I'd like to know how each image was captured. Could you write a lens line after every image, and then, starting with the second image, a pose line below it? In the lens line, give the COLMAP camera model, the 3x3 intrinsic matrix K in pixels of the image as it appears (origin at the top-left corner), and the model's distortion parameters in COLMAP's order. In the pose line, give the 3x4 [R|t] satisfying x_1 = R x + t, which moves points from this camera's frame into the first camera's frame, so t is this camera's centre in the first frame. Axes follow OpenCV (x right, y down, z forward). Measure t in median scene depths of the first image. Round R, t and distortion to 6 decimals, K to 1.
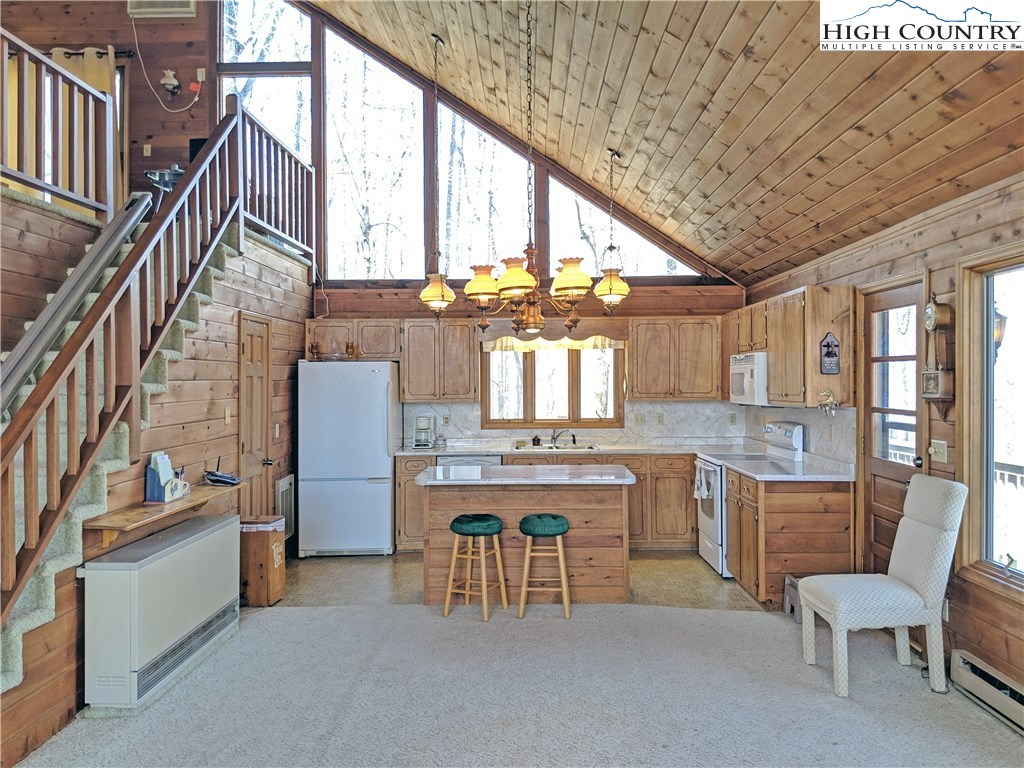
lens RADIAL K [[842.7, 0, 512.7], [0, 842.7, 378.2], [0, 0, 1]] dist [0.115860, -0.235974]
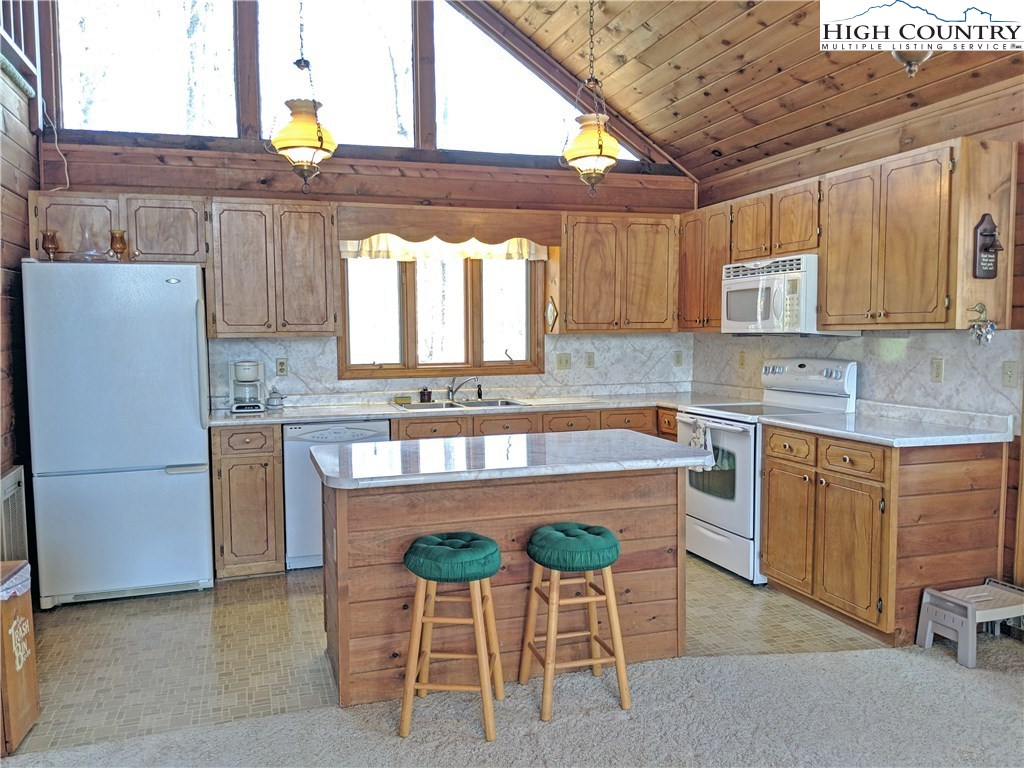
lens RADIAL K [[827.8, 0, 513.2], [0, 827.8, 402.2], [0, 0, 1]] dist [0.082584, -0.174600]
pose [[0.944570, -0.030153, 0.326922, -0.124698], [0.002051, 0.996296, 0.085964, 0.023819], [-0.328303, -0.080529, 0.941133, 0.363373]]
